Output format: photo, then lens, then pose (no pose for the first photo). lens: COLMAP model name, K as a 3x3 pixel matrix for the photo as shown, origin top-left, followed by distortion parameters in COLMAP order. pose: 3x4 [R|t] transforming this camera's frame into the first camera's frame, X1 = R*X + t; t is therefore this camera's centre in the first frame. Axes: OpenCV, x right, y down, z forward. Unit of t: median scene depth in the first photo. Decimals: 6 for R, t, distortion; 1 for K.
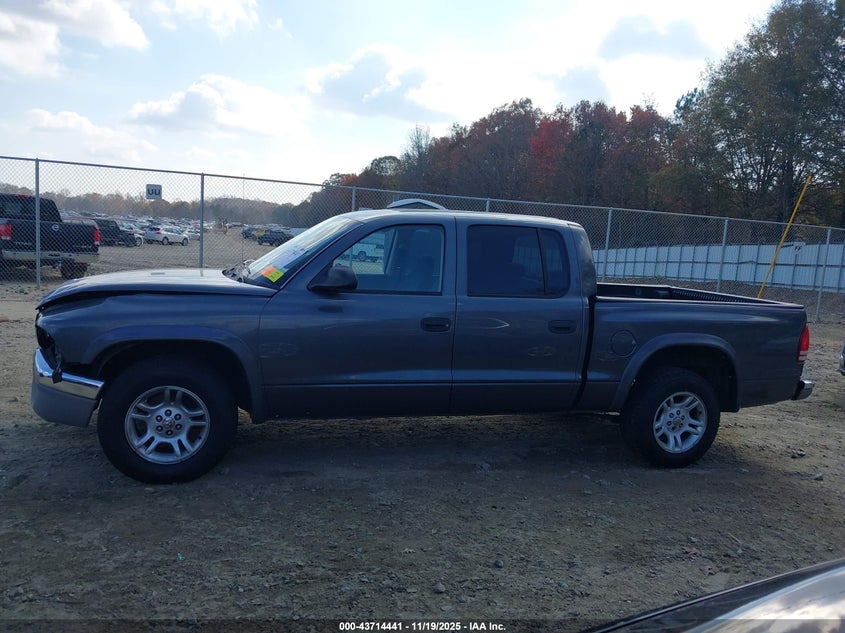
lens RADIAL K [[694.1, 0, 422.5], [0, 694.1, 316.5], [0, 0, 1]] dist [0.000898, 0.000563]
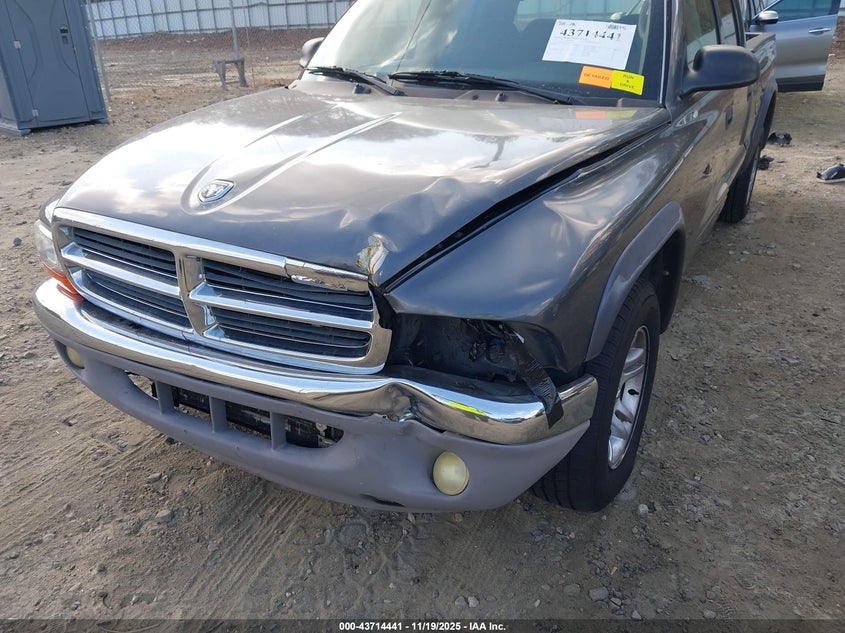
lens RADIAL K [[694.1, 0, 422.5], [0, 694.1, 316.5], [0, 0, 1]] dist [0.000898, 0.000563]
pose [[0.701904, -0.365721, 0.611211, -0.119125], [0.143954, 0.913245, 0.381130, -0.019388], [-0.697573, -0.179530, 0.693658, 0.113245]]
